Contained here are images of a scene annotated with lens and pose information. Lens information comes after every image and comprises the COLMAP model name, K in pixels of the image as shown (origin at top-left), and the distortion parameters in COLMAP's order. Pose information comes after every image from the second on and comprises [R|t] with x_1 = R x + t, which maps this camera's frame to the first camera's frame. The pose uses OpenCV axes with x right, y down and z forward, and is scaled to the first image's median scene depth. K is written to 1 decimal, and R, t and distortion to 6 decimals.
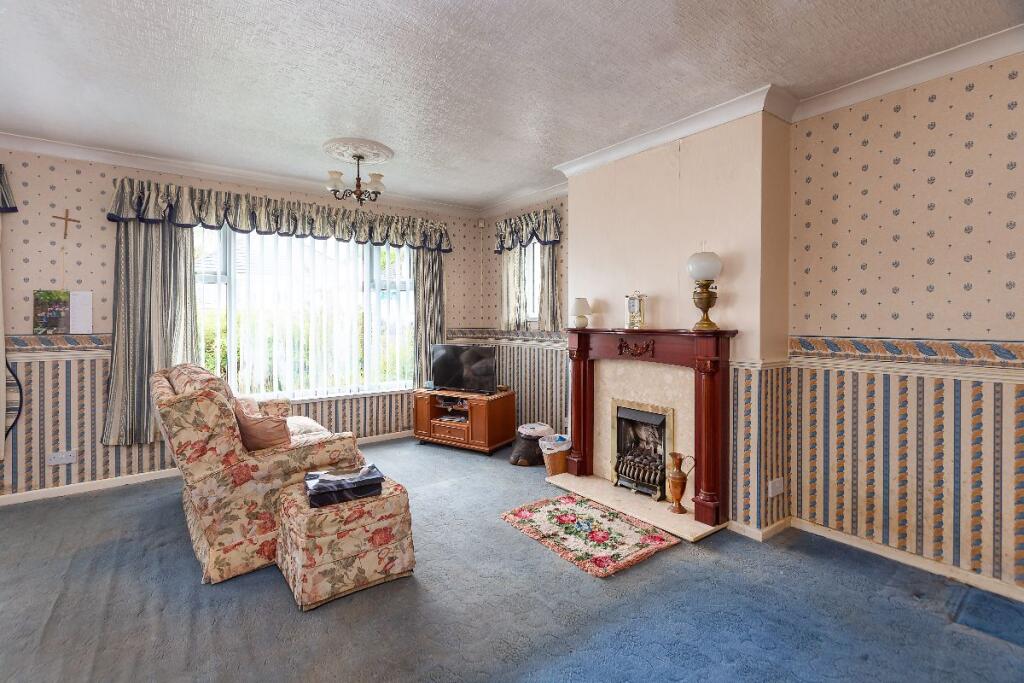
lens RADIAL K [[491.8, 0, 510.4], [0, 491.8, 322.3], [0, 0, 1]] dist [0.000372, 0.000244]
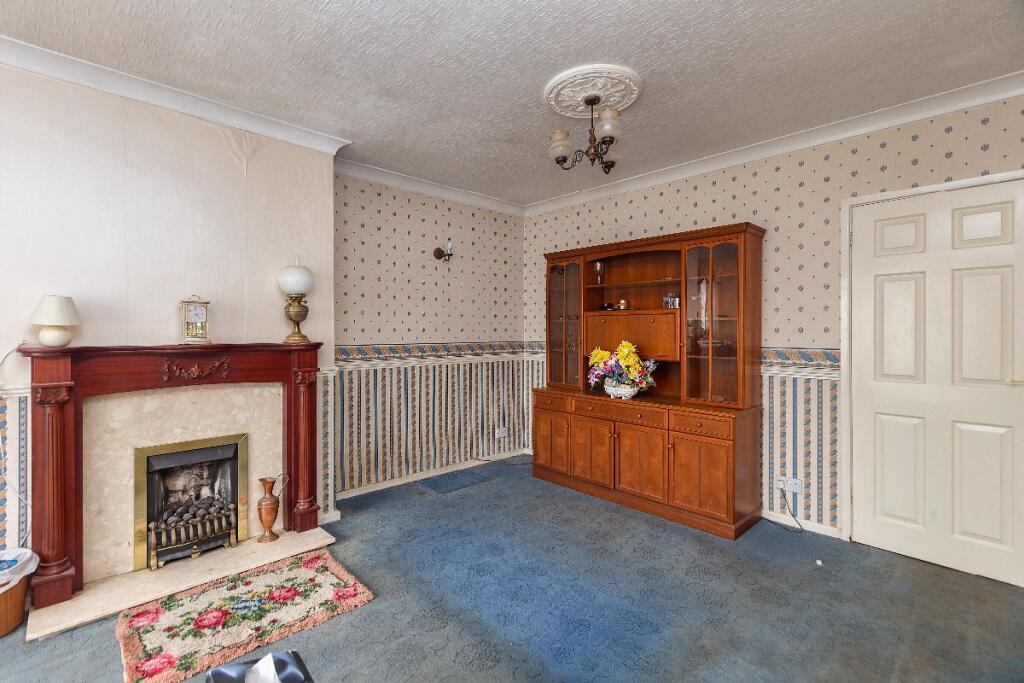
lens RADIAL K [[472.7, 0, 509.9], [0, 472.7, 334.8], [0, 0, 1]] dist [0.034922, 0.000453]
pose [[-0.132341, -0.007912, 0.991173, -0.640467], [0.006467, 0.999940, 0.008846, -0.007315], [-0.991183, 0.007580, -0.132282, 0.693177]]
